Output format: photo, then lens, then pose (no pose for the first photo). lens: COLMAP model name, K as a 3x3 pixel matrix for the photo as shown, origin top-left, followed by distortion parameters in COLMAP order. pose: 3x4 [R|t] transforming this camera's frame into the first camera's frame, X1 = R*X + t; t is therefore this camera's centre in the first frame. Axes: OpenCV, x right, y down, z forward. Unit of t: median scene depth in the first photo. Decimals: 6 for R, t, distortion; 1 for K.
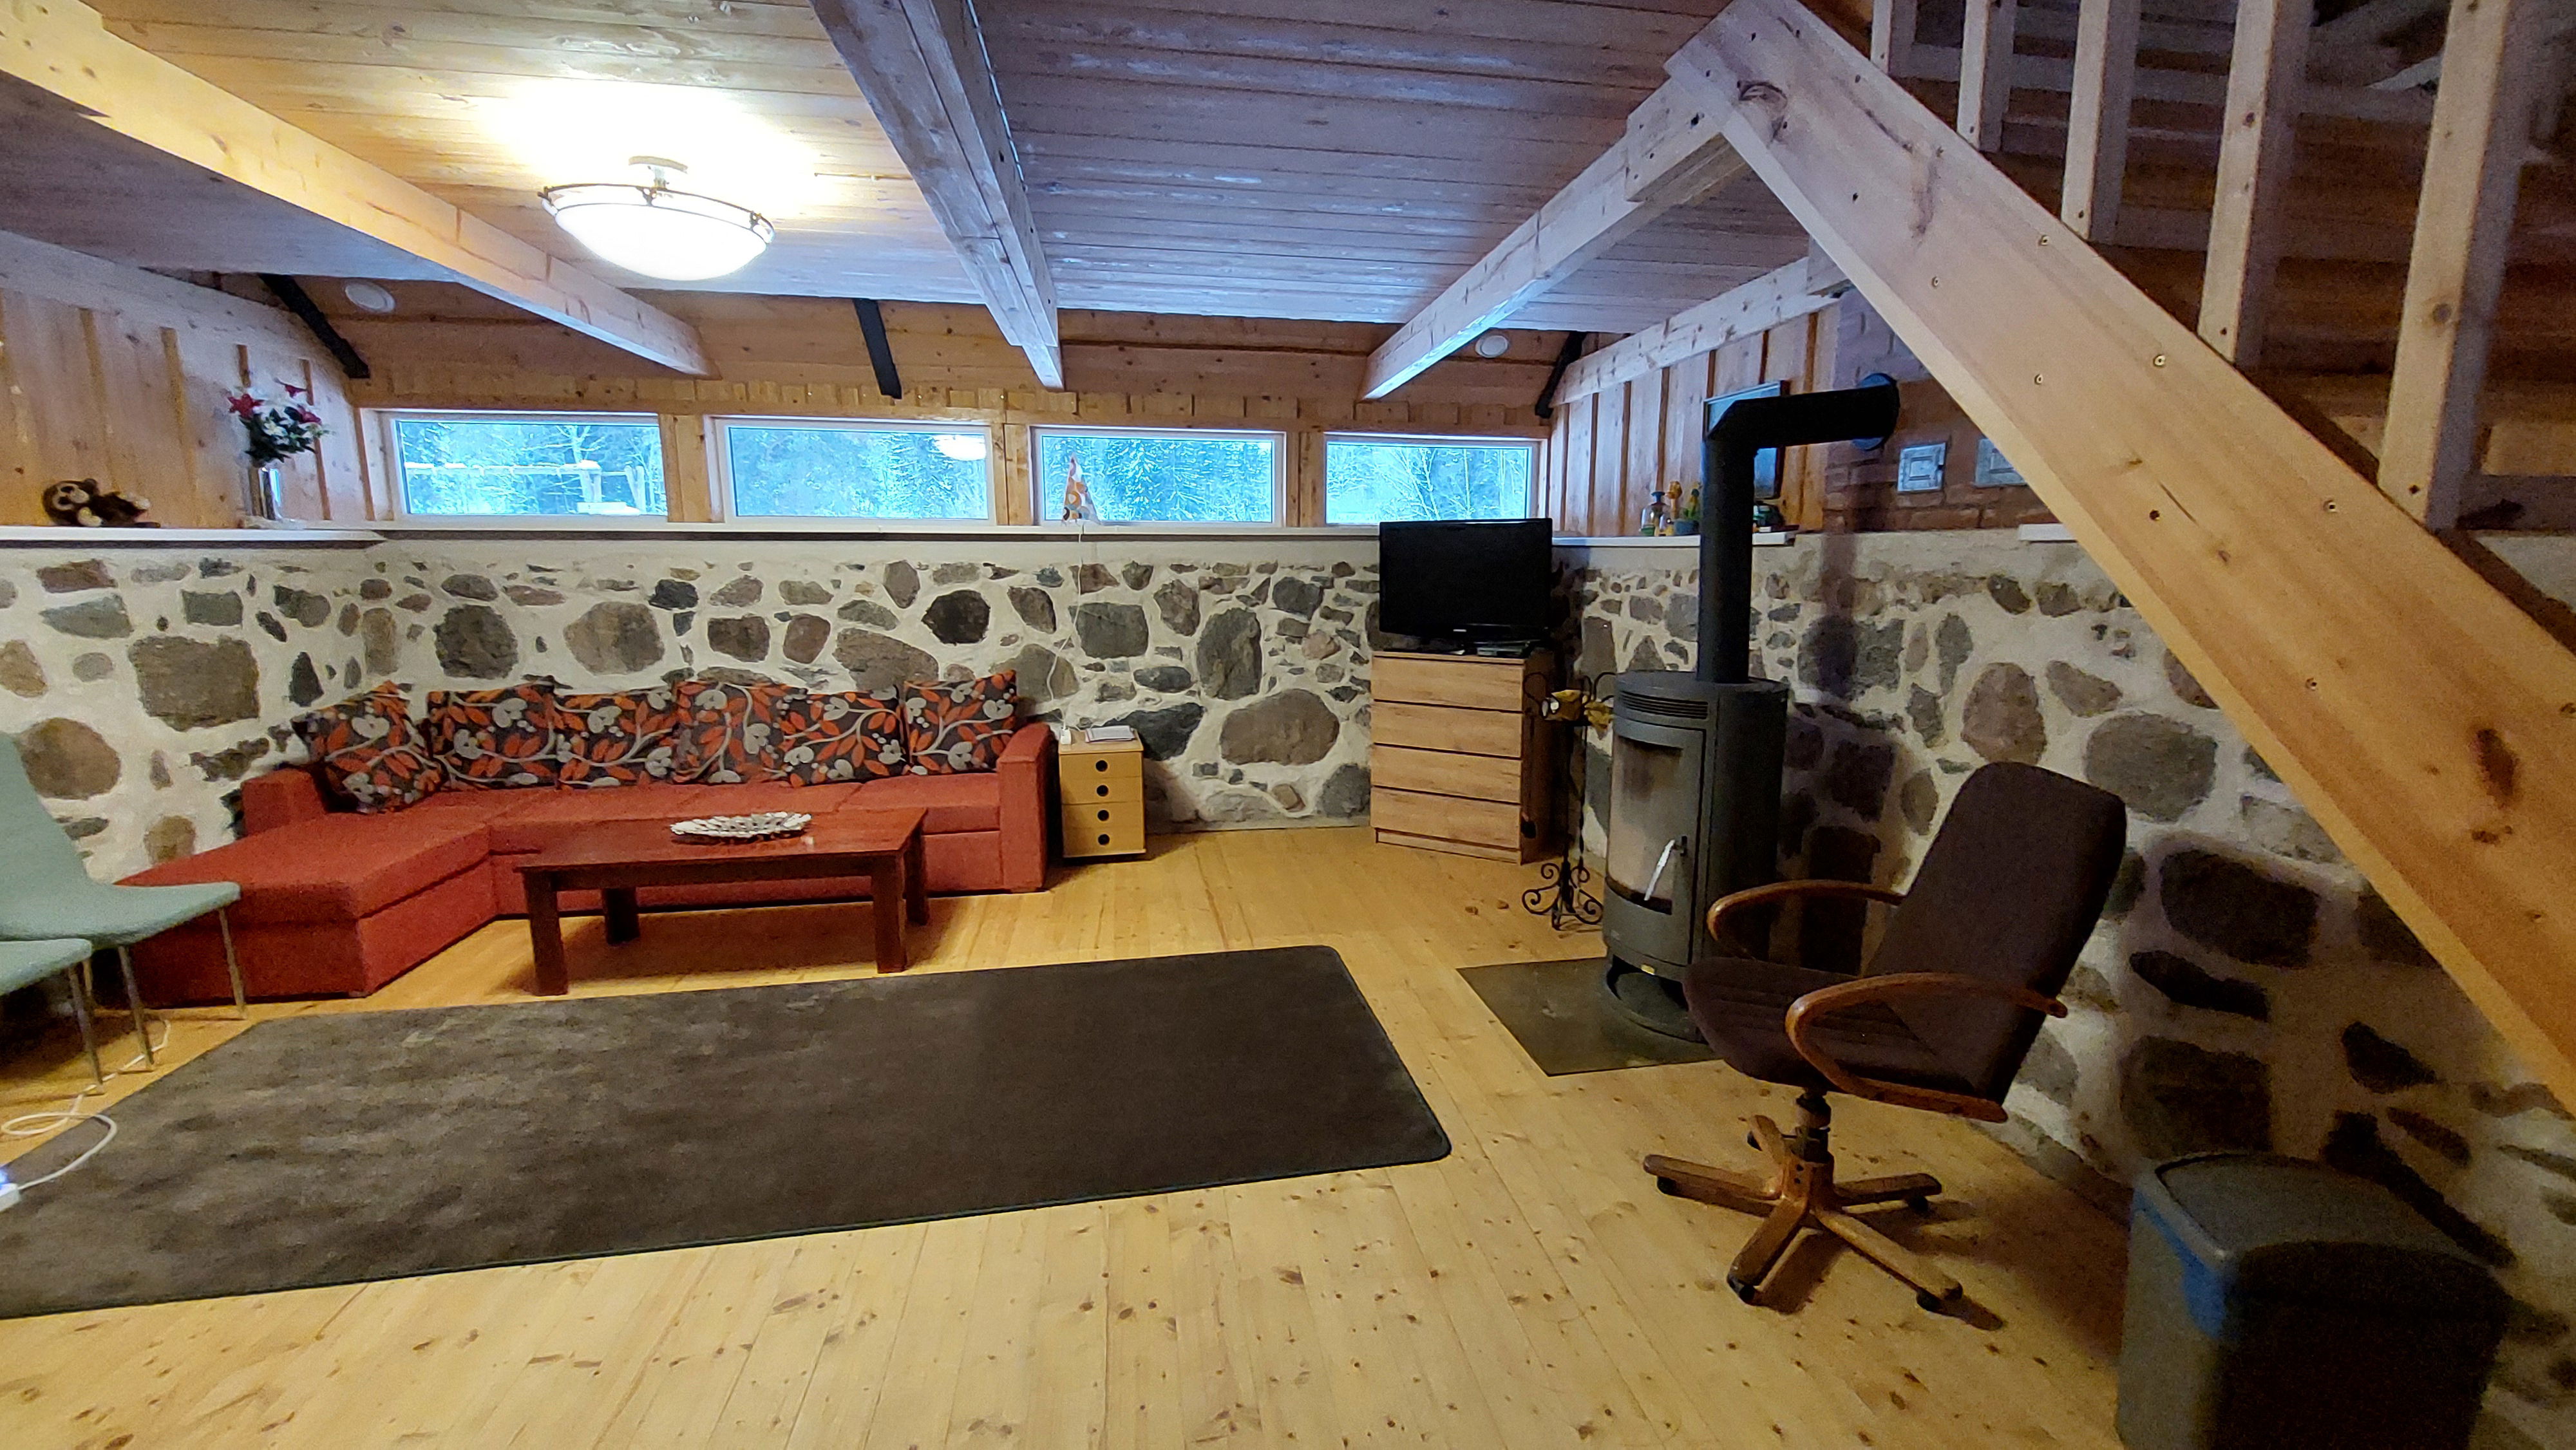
lens RADIAL K [[1045.6, 0, 1340.4], [0, 1045.6, 721.4], [0, 0, 1]] dist [-0.000449, -0.000283]
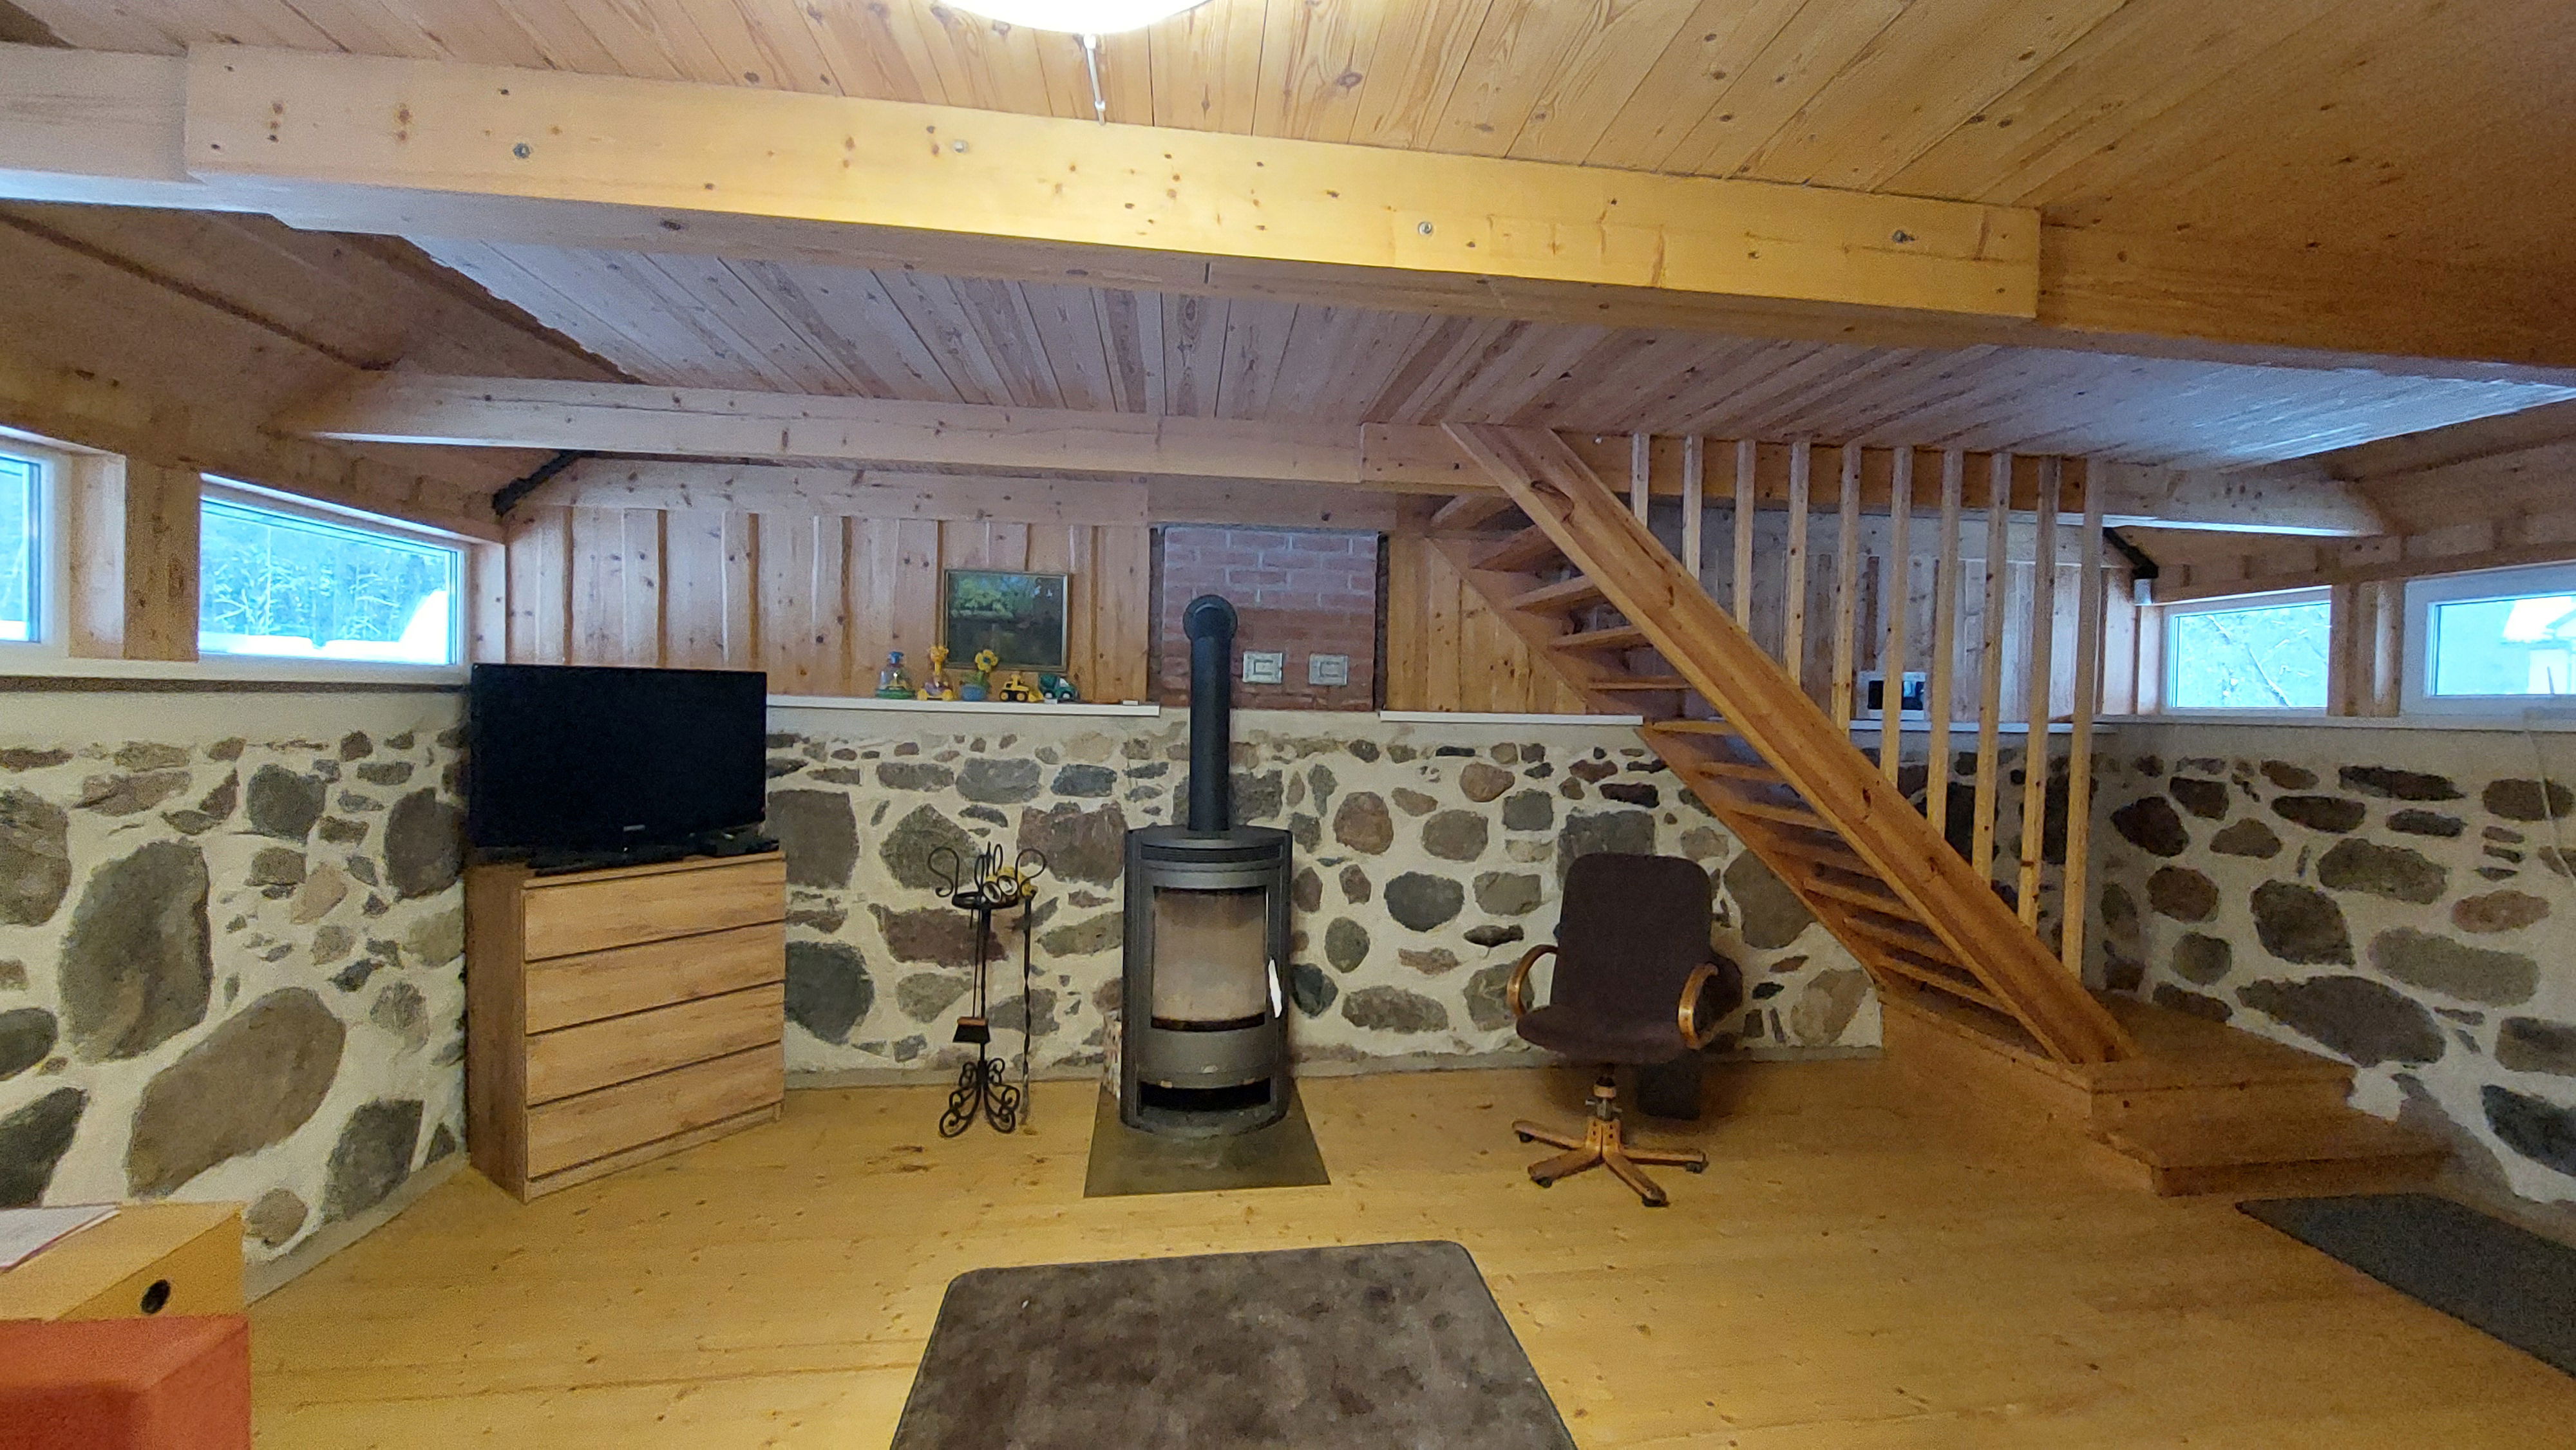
lens RADIAL K [[1045.6, 0, 1340.4], [0, 1045.6, 721.4], [0, 0, 1]] dist [-0.000449, -0.000283]
pose [[0.041295, -0.020278, 0.998941, -0.527494], [0.132647, 0.991055, 0.014634, -0.100635], [-0.990303, 0.131902, 0.043615, 0.484964]]
